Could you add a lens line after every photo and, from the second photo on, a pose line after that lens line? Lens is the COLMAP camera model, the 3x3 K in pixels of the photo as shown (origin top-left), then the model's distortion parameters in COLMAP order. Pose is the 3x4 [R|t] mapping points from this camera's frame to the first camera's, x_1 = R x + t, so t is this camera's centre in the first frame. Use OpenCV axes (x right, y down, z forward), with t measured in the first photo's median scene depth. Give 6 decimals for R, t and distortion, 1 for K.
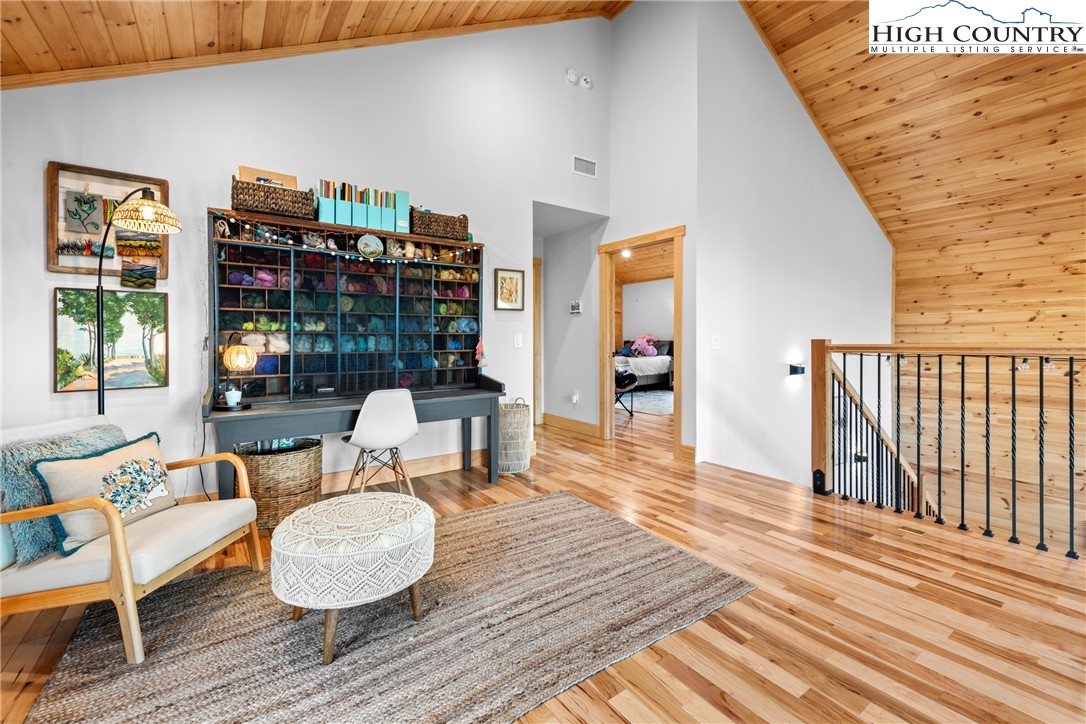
lens RADIAL K [[451.8, 0, 541.4], [0, 451.8, 339.1], [0, 0, 1]] dist [0.003431, 0.000220]
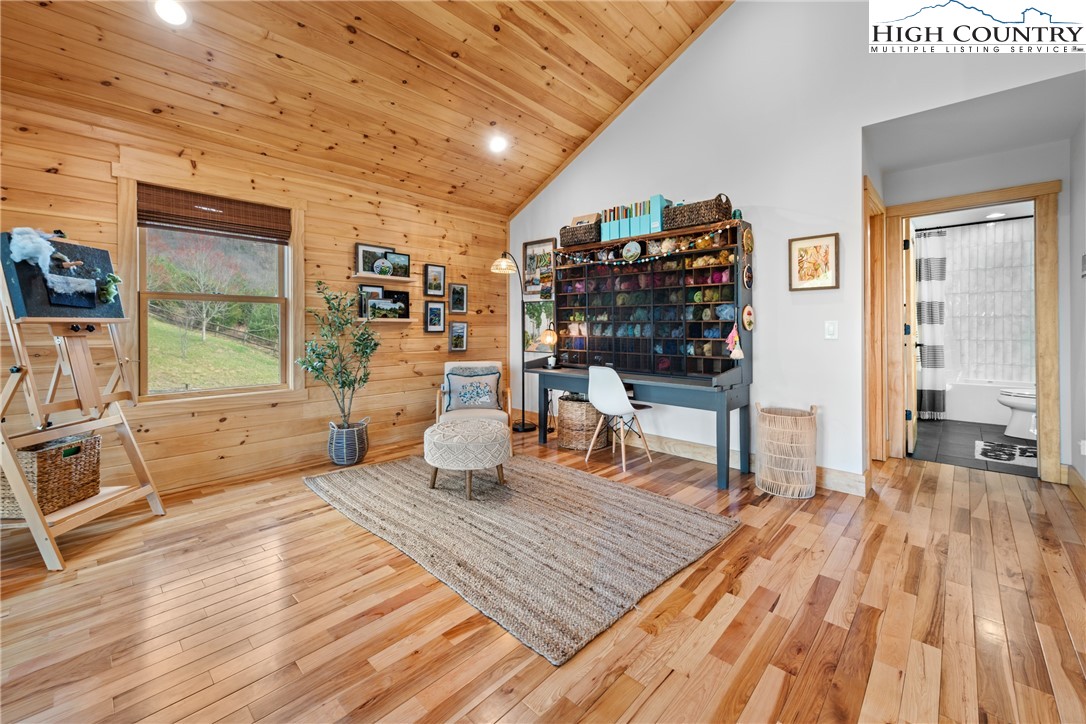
lens RADIAL K [[439.3, 0, 543.1], [0, 439.3, 324.2], [0, 0, 1]] dist [0.000501, -0.000027]
pose [[0.199147, -0.001760, -0.979968, 0.750907], [0.000121, 0.999998, -0.001771, -0.004996], [0.979970, 0.000234, 0.199147, 0.534411]]
